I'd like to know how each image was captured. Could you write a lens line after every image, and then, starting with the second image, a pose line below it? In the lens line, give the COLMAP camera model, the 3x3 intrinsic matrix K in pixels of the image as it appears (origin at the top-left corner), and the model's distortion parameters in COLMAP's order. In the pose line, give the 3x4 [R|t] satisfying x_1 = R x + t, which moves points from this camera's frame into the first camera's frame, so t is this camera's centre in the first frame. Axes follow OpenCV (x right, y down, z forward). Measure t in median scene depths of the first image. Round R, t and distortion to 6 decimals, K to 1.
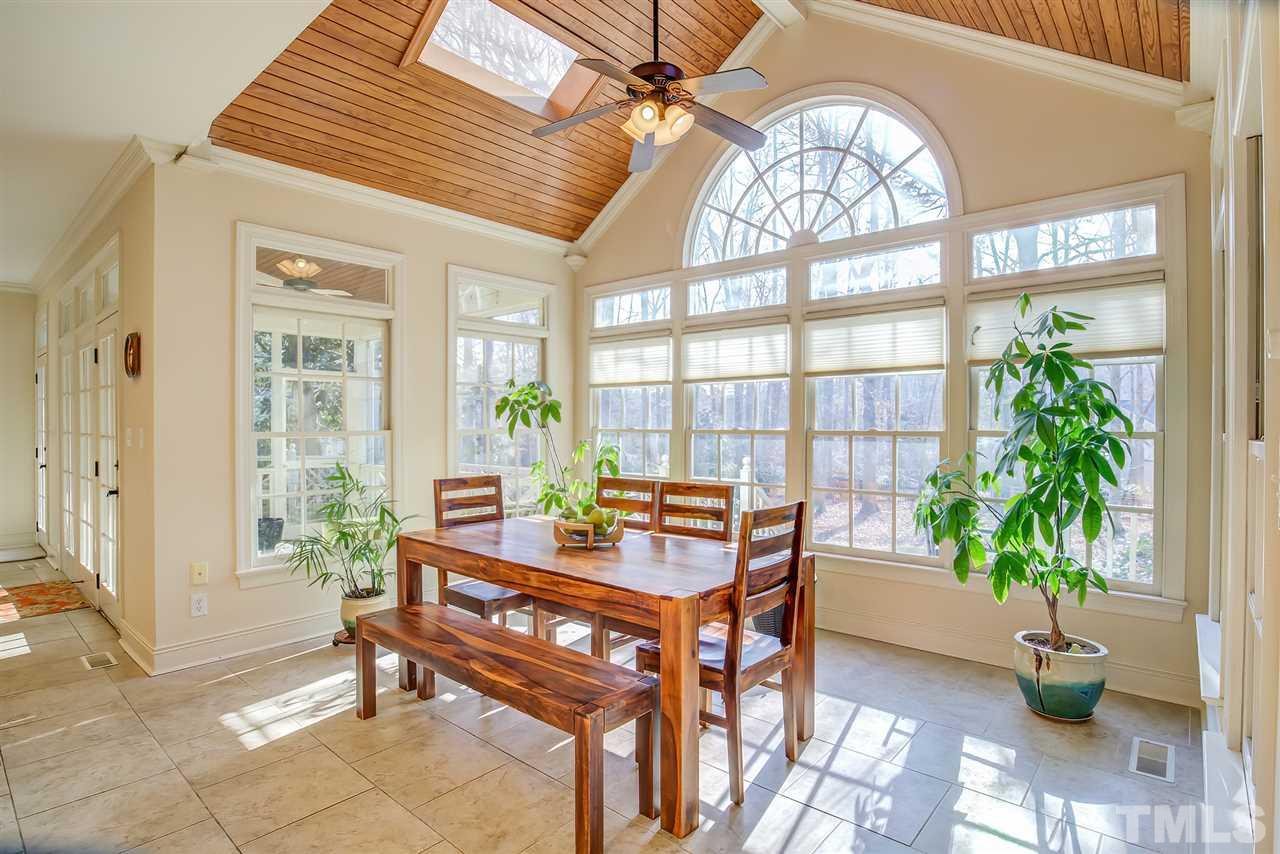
lens RADIAL K [[649.1, 0, 640.4], [0, 649.1, 422.7], [0, 0, 1]] dist [-0.030530, 0.001293]
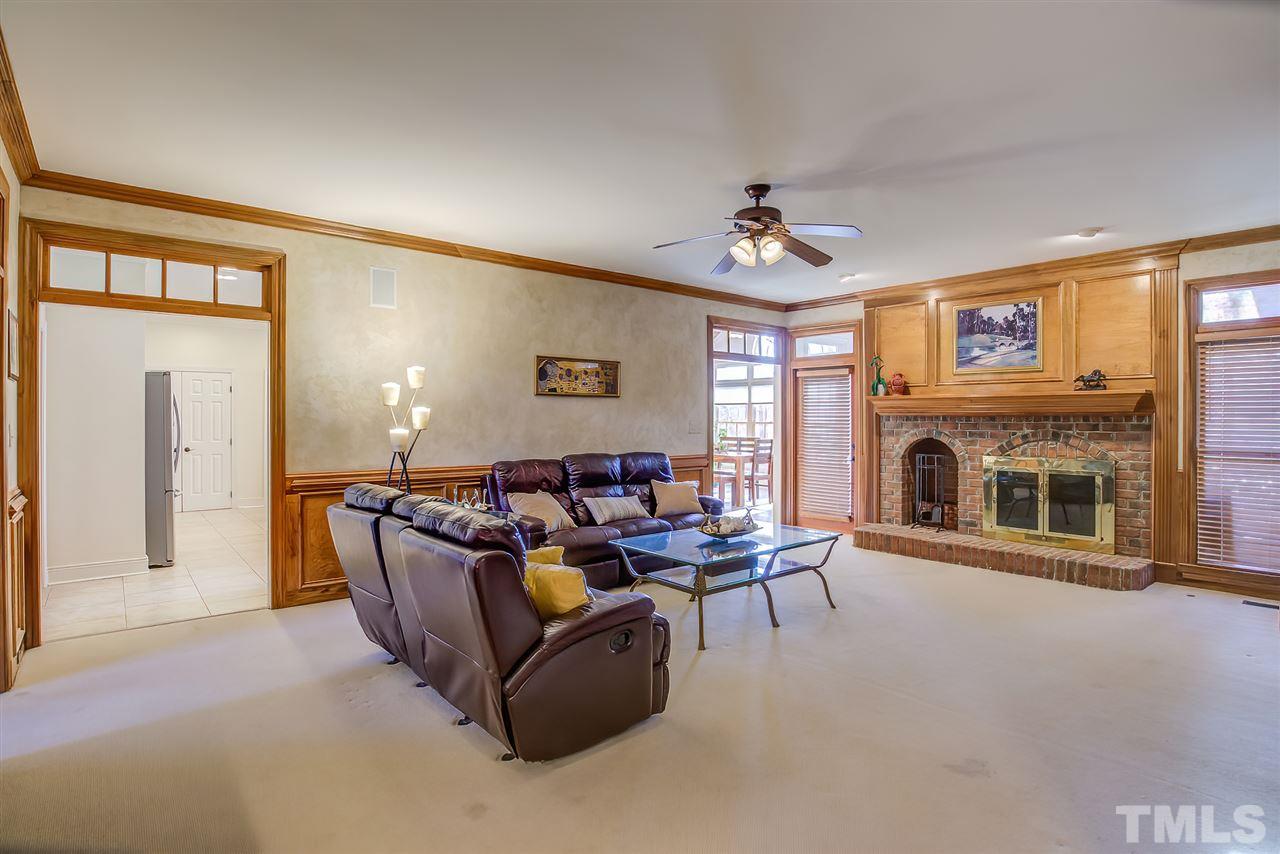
lens RADIAL K [[649.1, 0, 650.6], [0, 649.1, 420.6], [0, 0, 1]] dist [-0.030530, 0.001293]
pose [[0.987497, 0.000556, -0.157634, 0.138569], [-0.001582, 0.999978, -0.006385, 0.046099], [0.157627, 0.006555, 0.987477, -2.915627]]
